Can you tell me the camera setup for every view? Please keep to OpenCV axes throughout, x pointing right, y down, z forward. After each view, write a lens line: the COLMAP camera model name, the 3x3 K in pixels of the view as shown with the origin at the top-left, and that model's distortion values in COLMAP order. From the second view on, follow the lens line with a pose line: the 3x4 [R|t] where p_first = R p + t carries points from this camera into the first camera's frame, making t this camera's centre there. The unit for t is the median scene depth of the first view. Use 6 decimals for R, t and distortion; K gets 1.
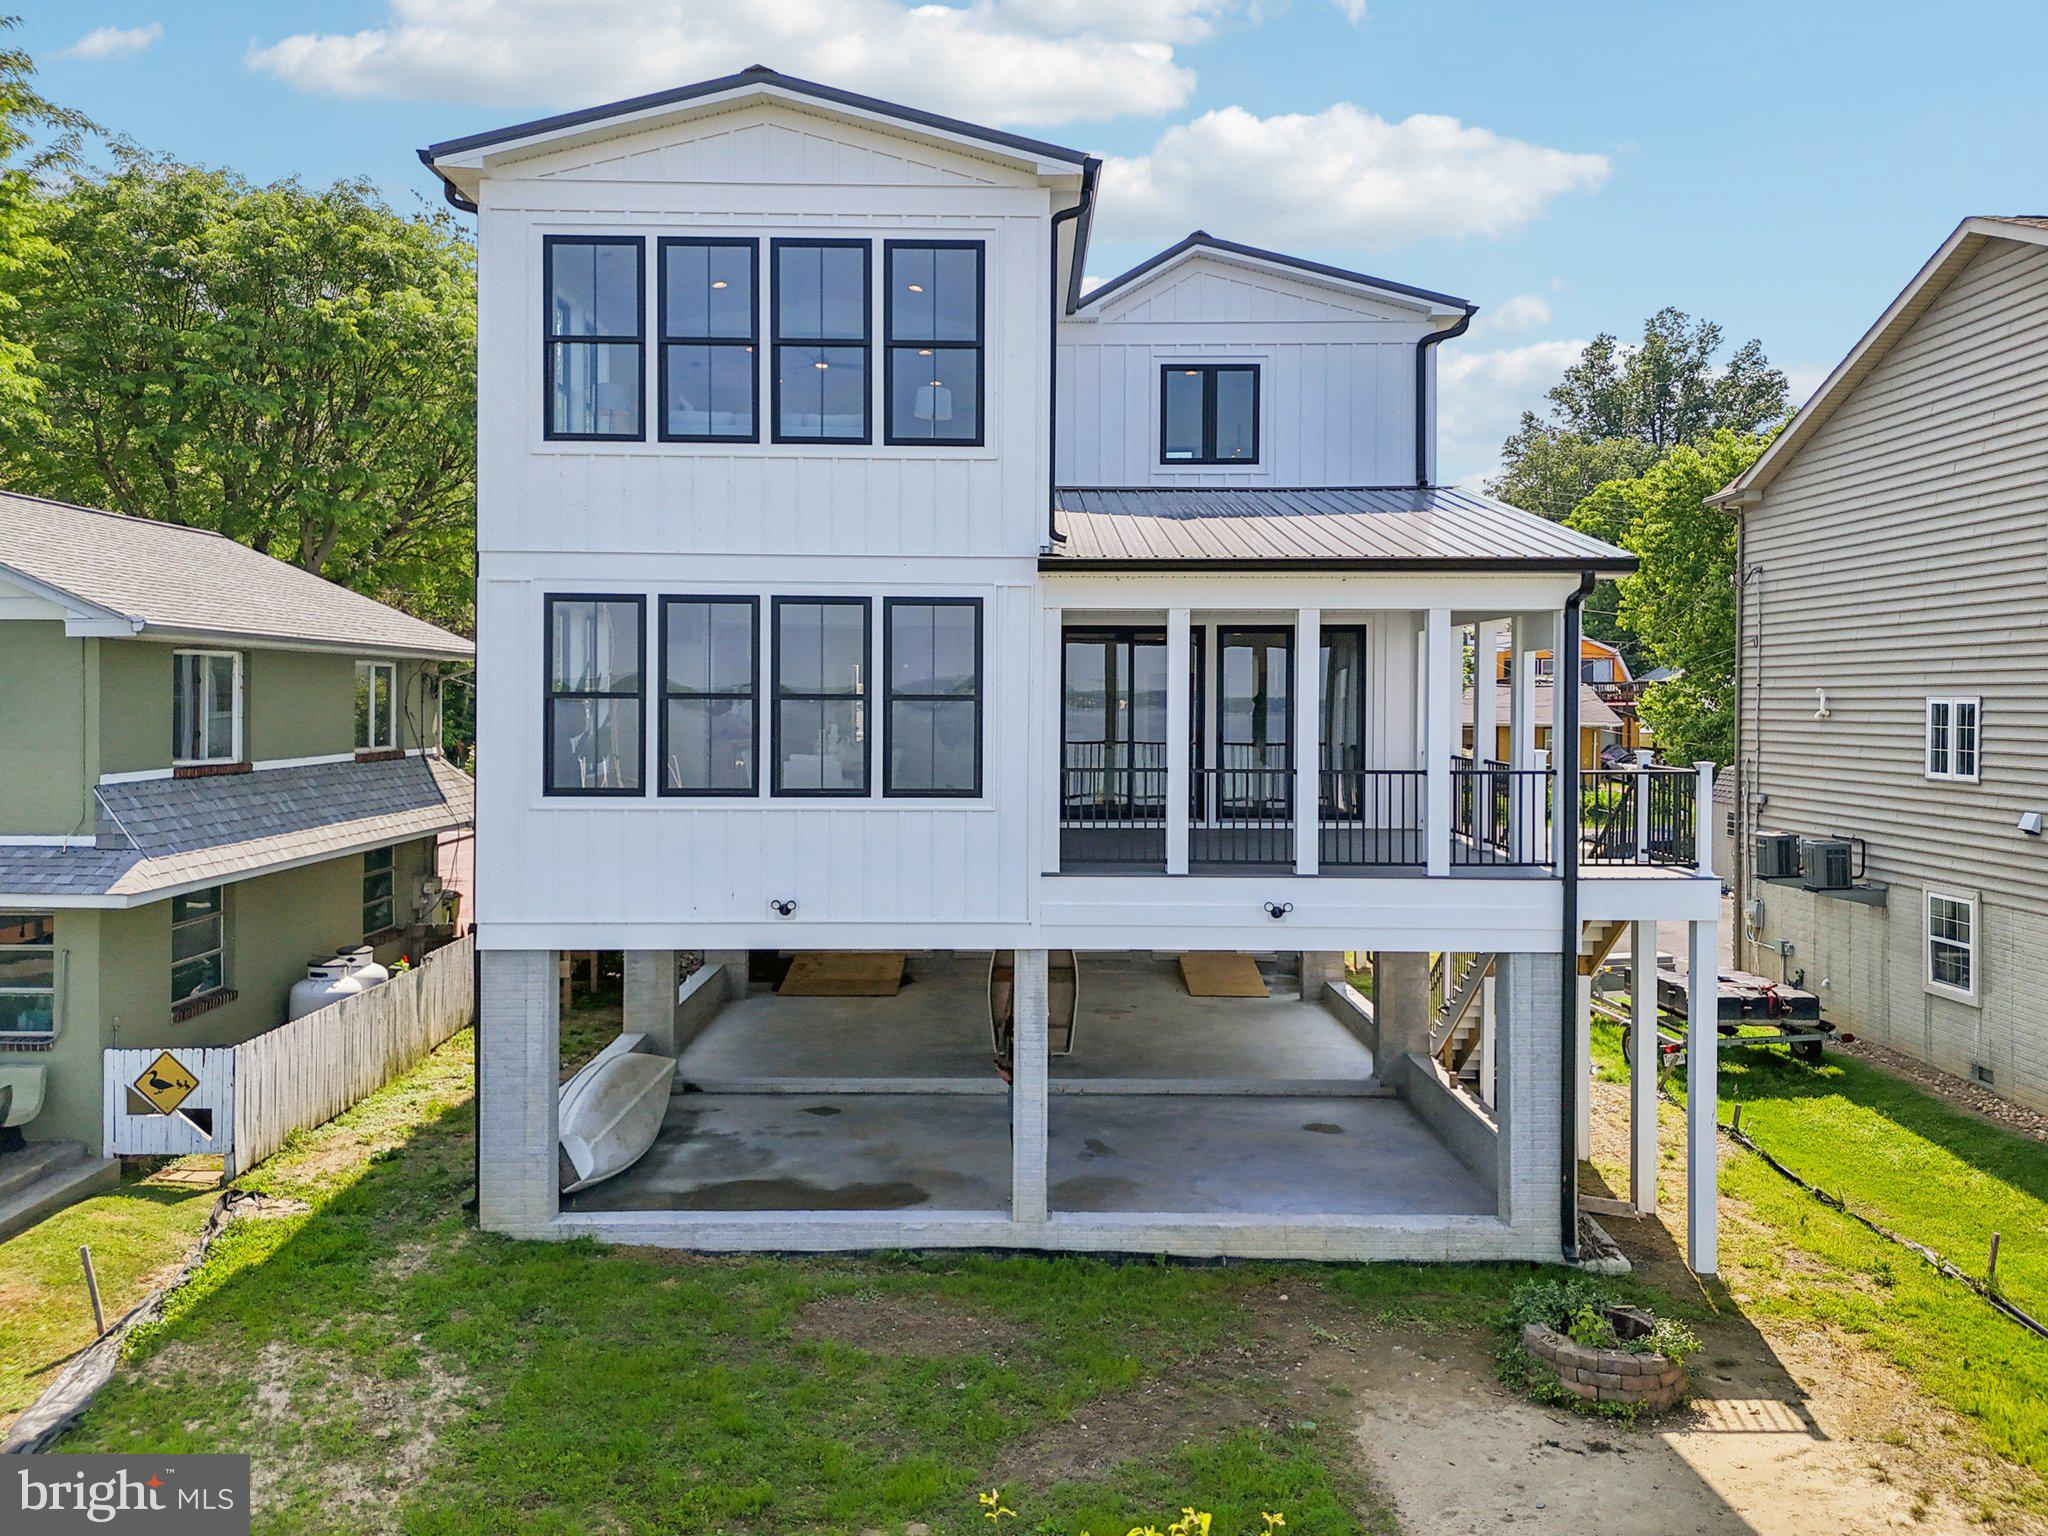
lens RADIAL K [[1507.1, 0, 1031.0], [0, 1507.1, 748.6], [0, 0, 1]] dist [0.067823, -0.067984]
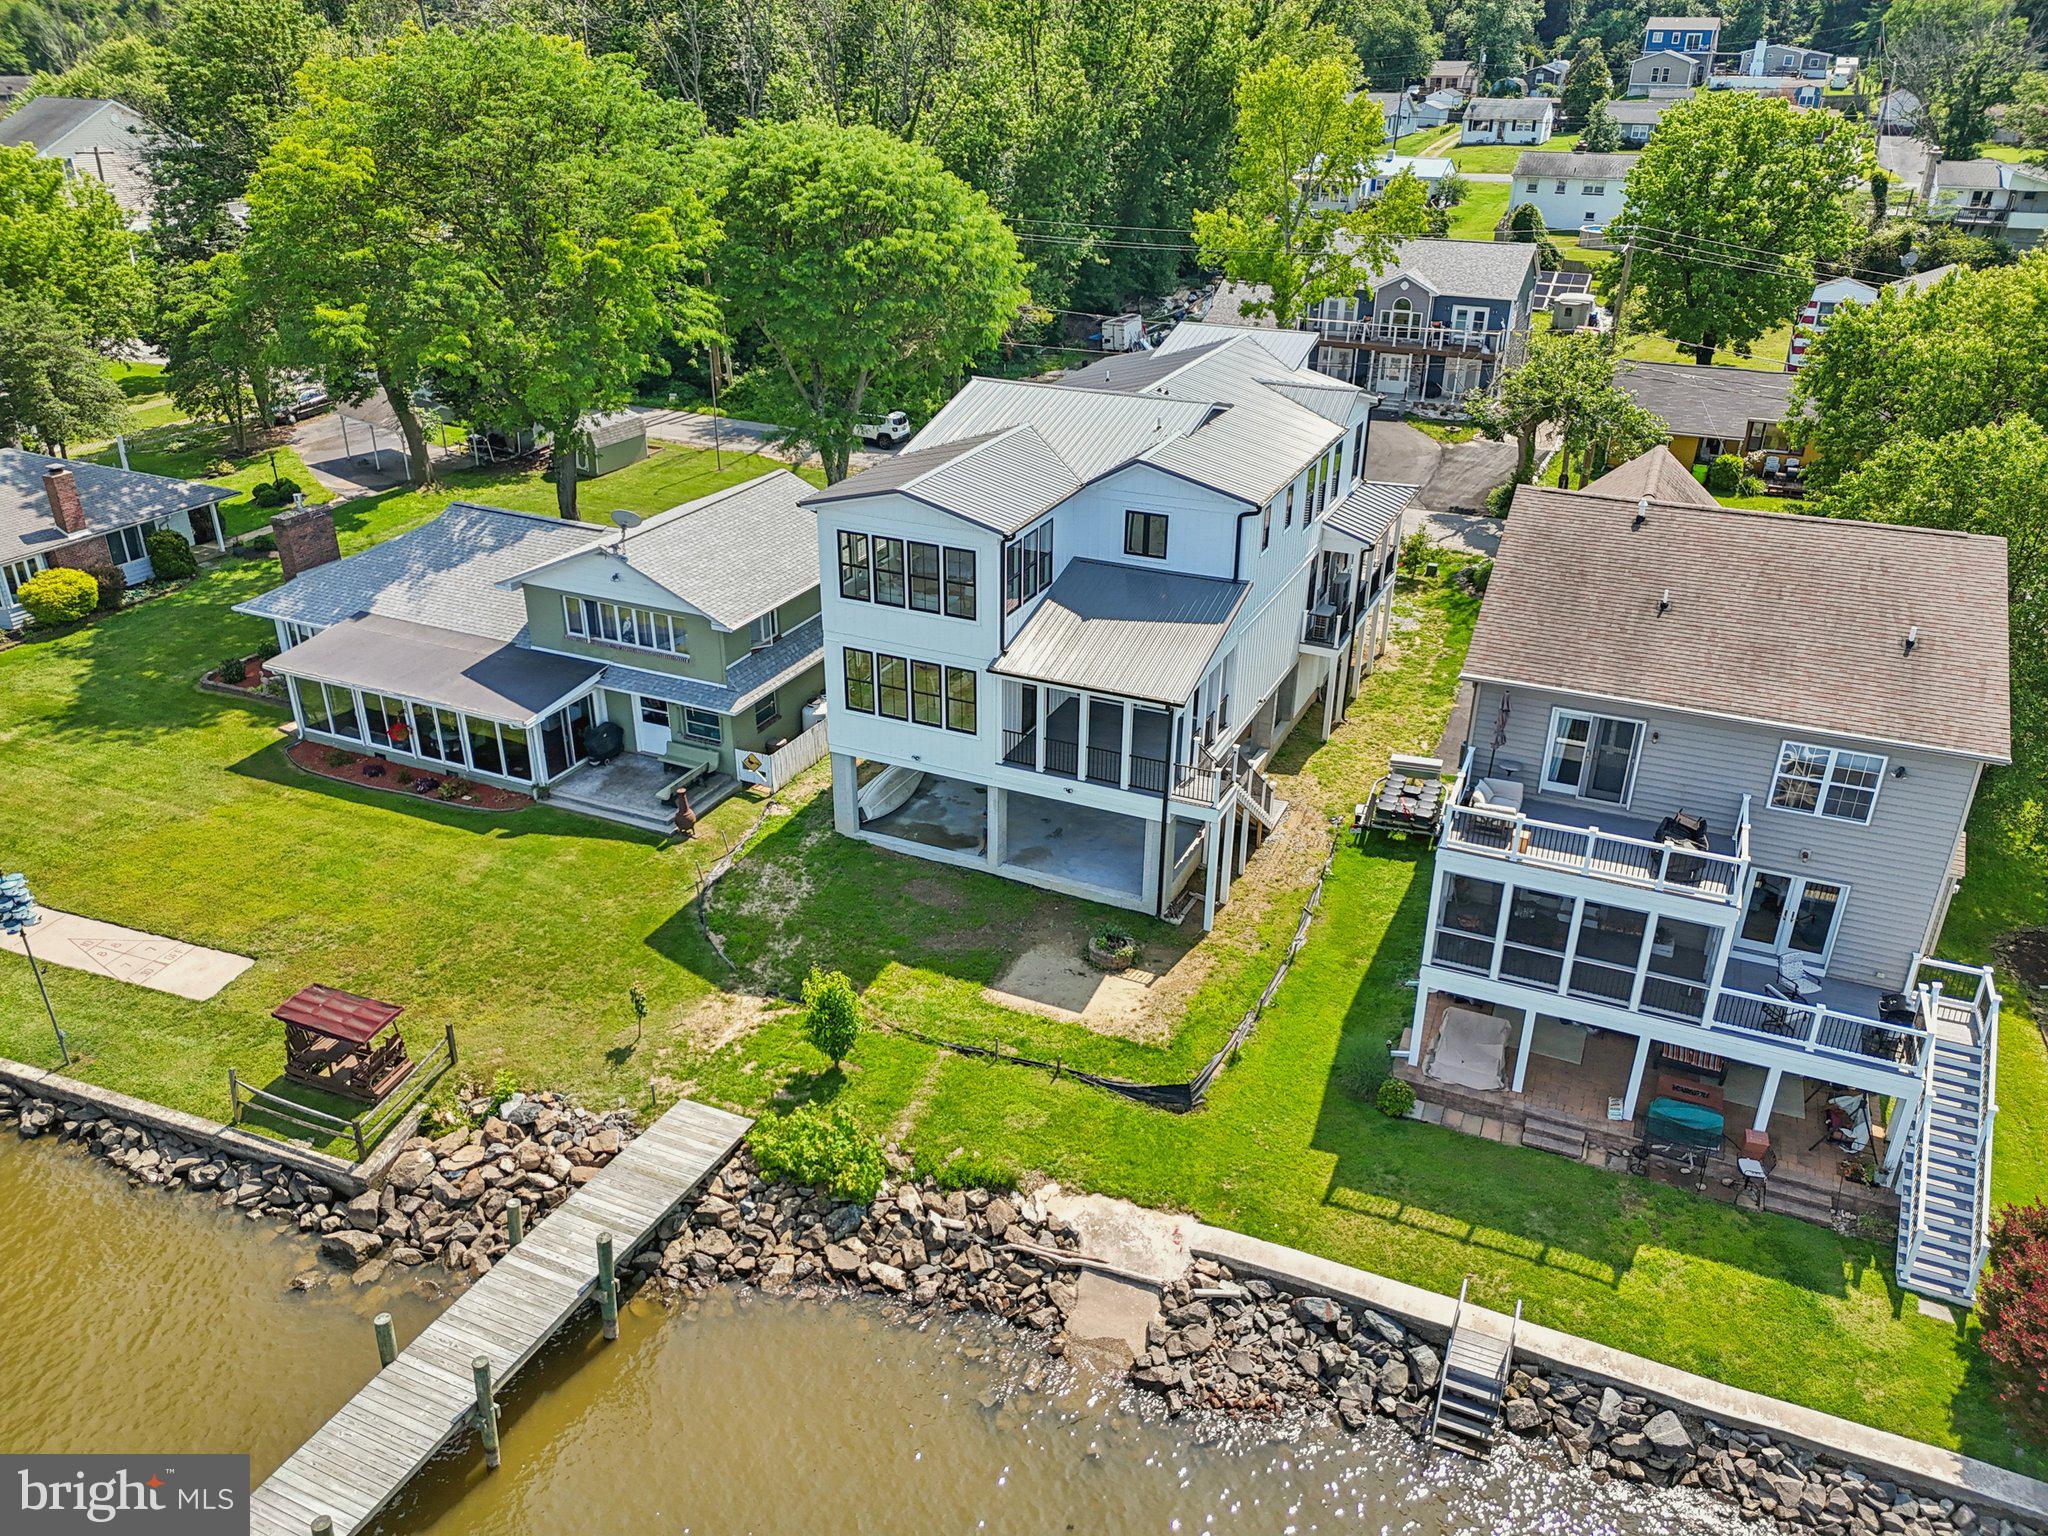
lens RADIAL K [[1507.1, 0, 1033.1], [0, 1507.1, 760.6], [0, 0, 1]] dist [0.067823, -0.067984]
pose [[0.908317, 0.184193, -0.375545, 1.119481], [-0.018835, 0.914925, 0.403185, -1.051992], [0.417859, -0.359146, 0.834511, -1.334926]]
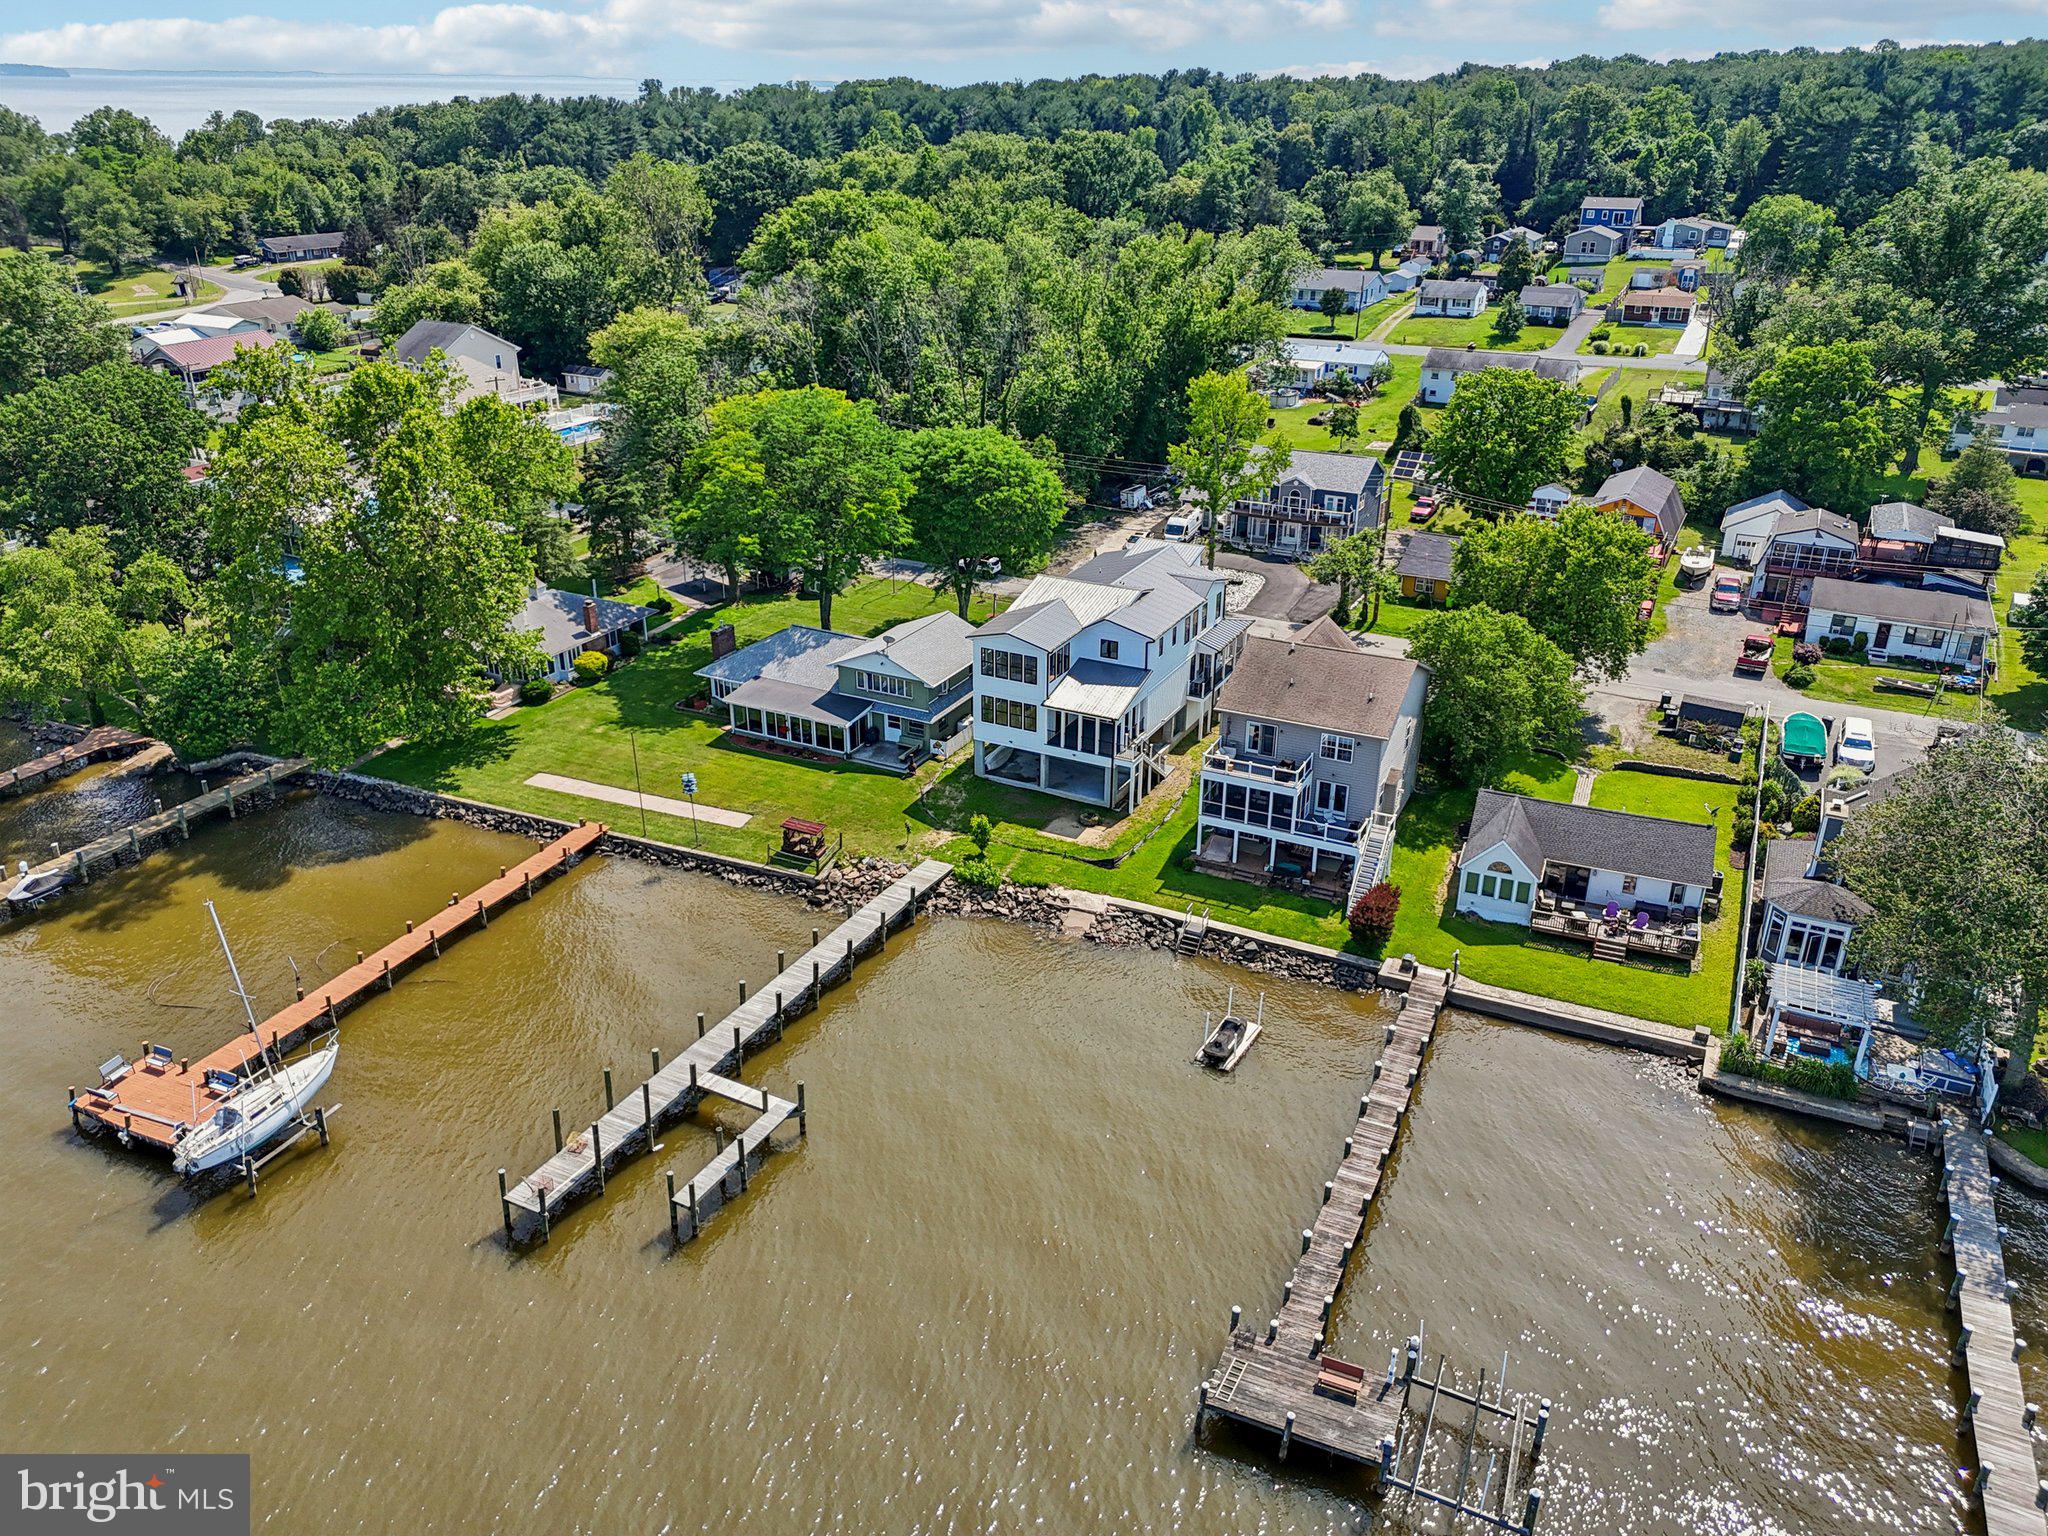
lens RADIAL K [[1507.1, 0, 1015.8], [0, 1507.1, 750.2], [0, 0, 1]] dist [0.067823, -0.067984]
pose [[0.884263, 0.183141, -0.429580, 2.796095], [-0.012158, 0.928608, 0.370863, -2.390511], [0.466831, -0.322718, 0.823360, -4.651909]]
